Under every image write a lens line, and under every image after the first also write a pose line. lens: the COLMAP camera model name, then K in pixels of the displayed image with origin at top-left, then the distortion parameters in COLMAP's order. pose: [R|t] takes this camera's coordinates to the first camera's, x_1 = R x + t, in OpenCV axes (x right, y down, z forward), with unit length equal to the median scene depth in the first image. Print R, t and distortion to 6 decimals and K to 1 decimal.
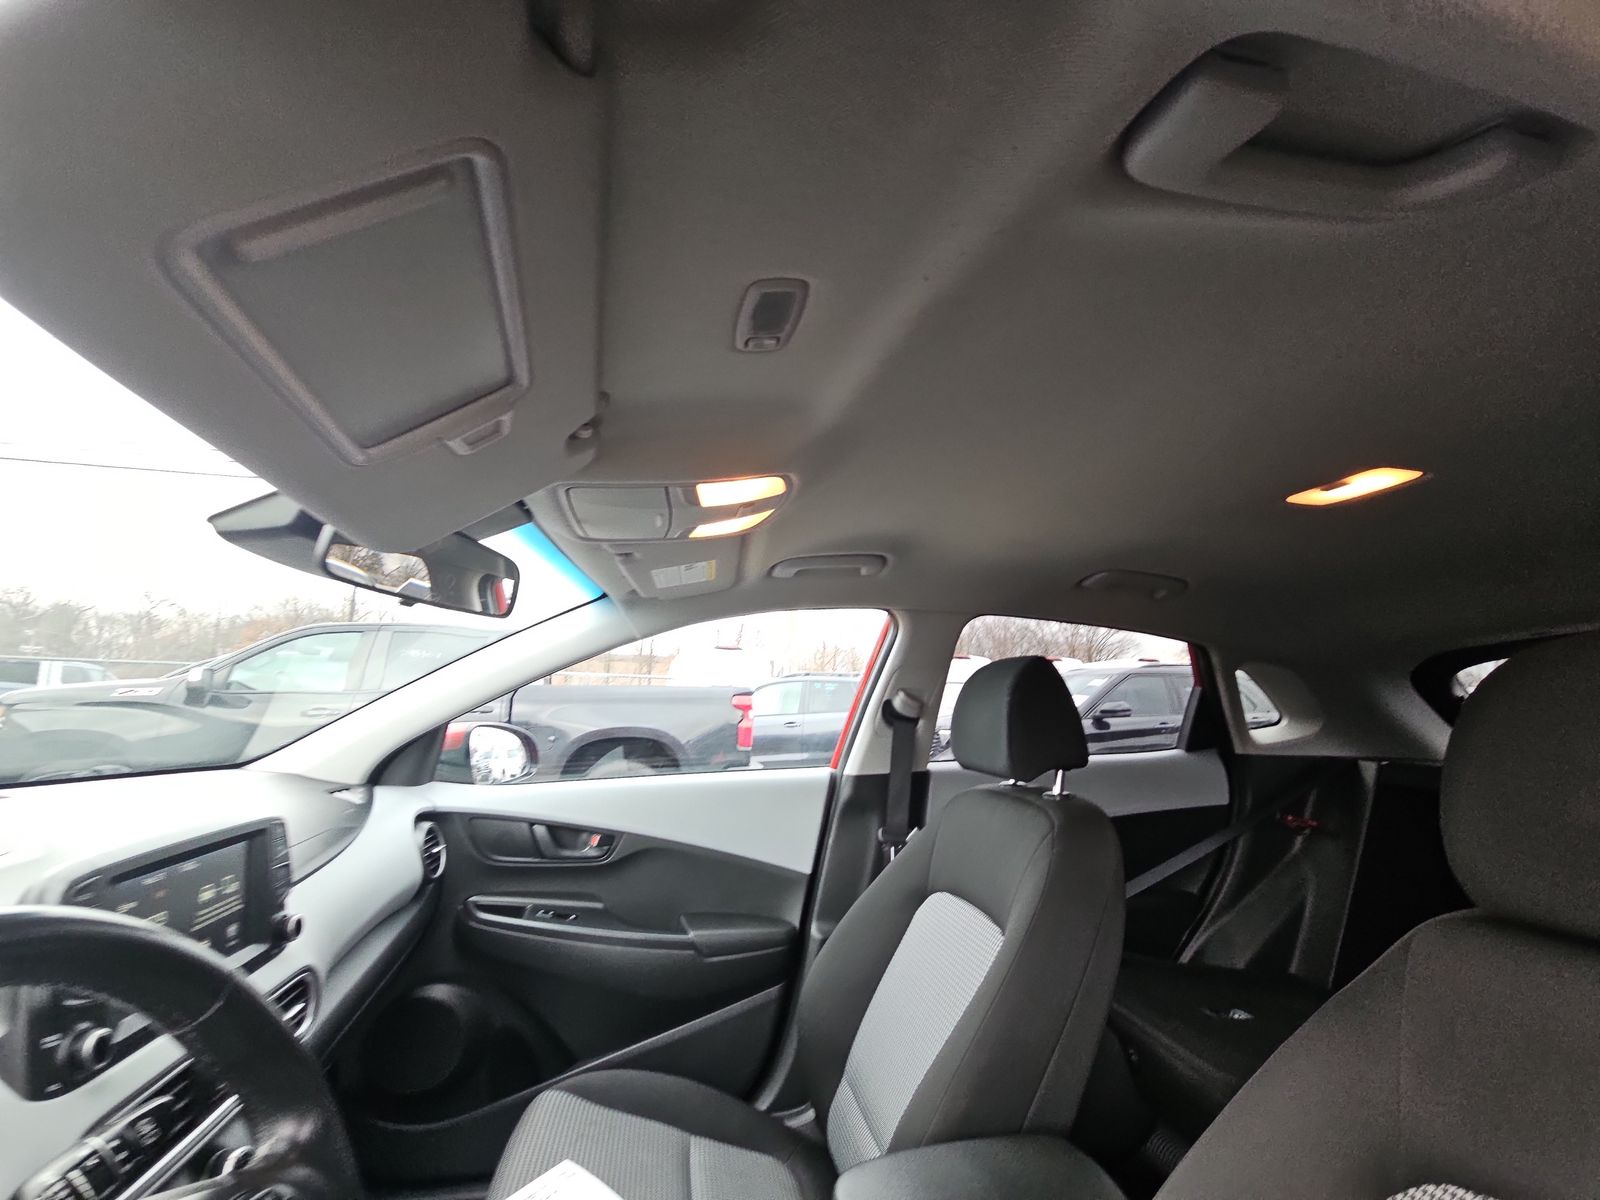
lens RADIAL K [[649.7, 0, 785.7], [0, 649.7, 603.2], [0, 0, 1]] dist [0.002040, -0.002140]
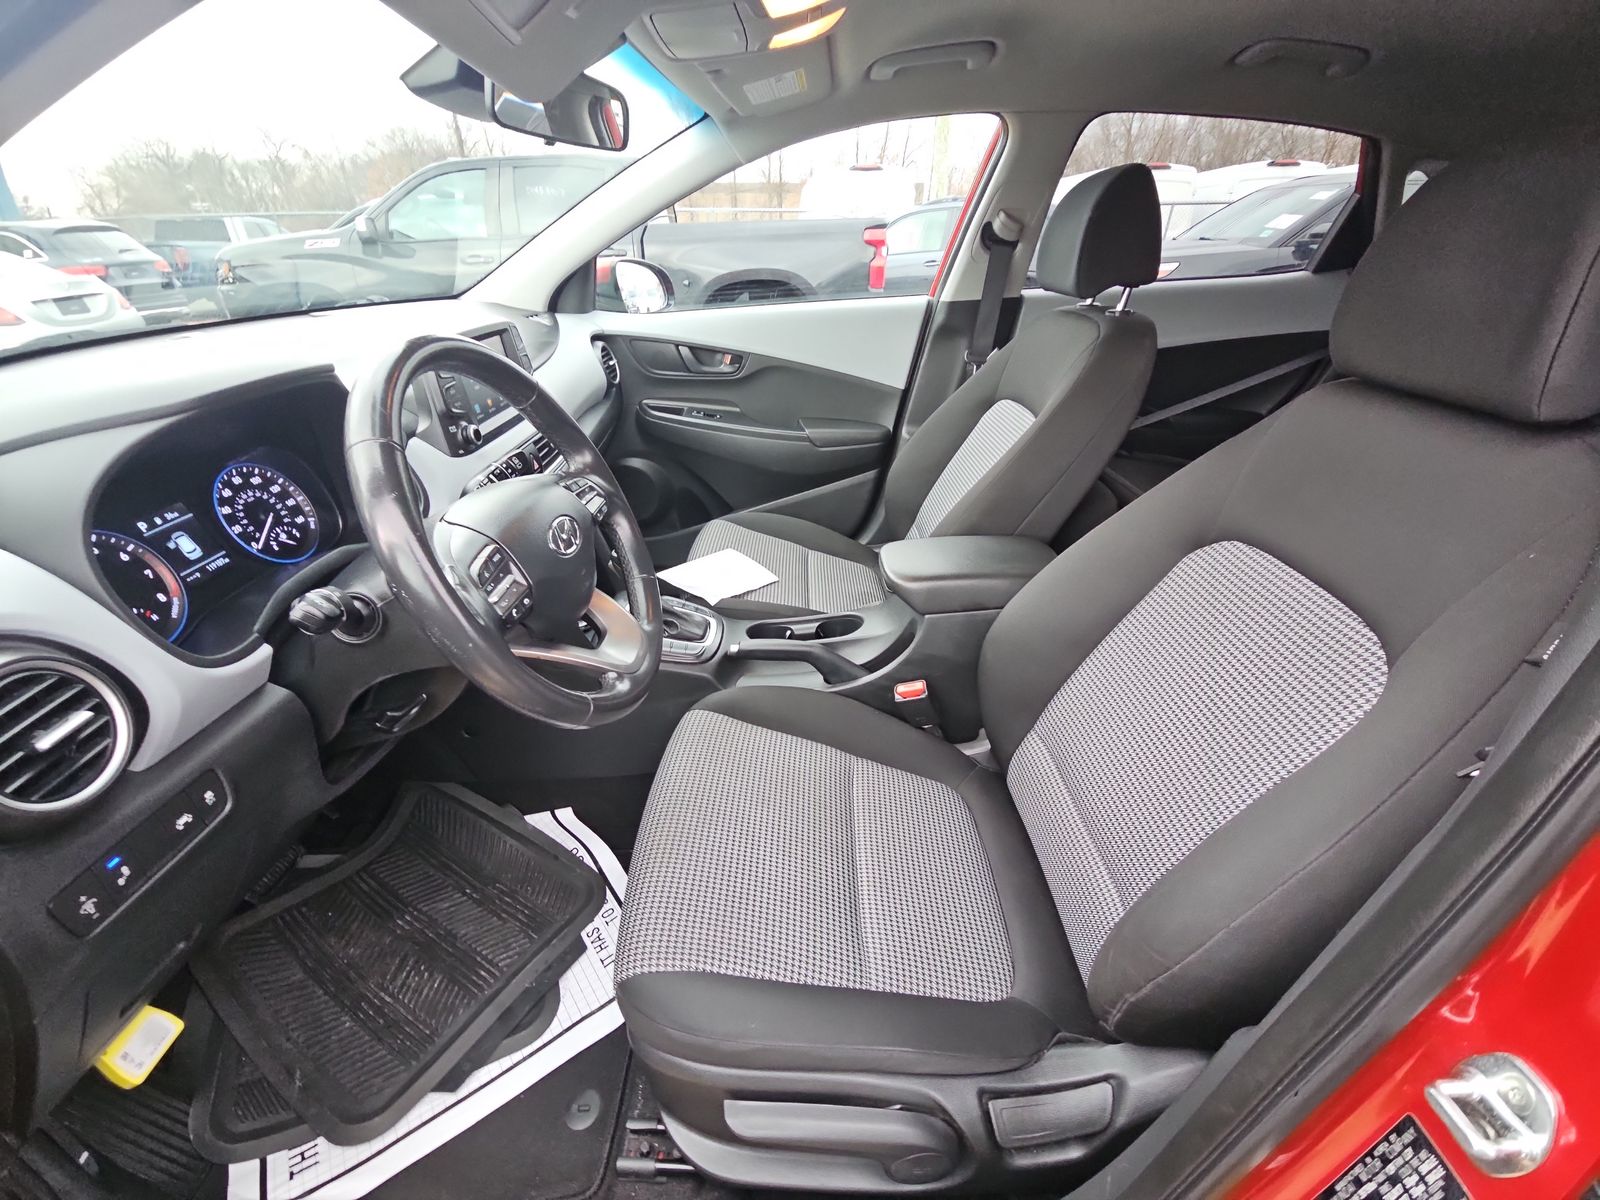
lens RADIAL K [[649.7, 0, 802.2], [0, 649.7, 593.6], [0, 0, 1]] dist [0.002040, -0.002140]
pose [[0.983371, 0.059885, -0.171451, 0.085844], [0.055849, 0.798601, 0.599264, -0.014636], [0.172808, -0.598874, 0.781976, -0.215171]]
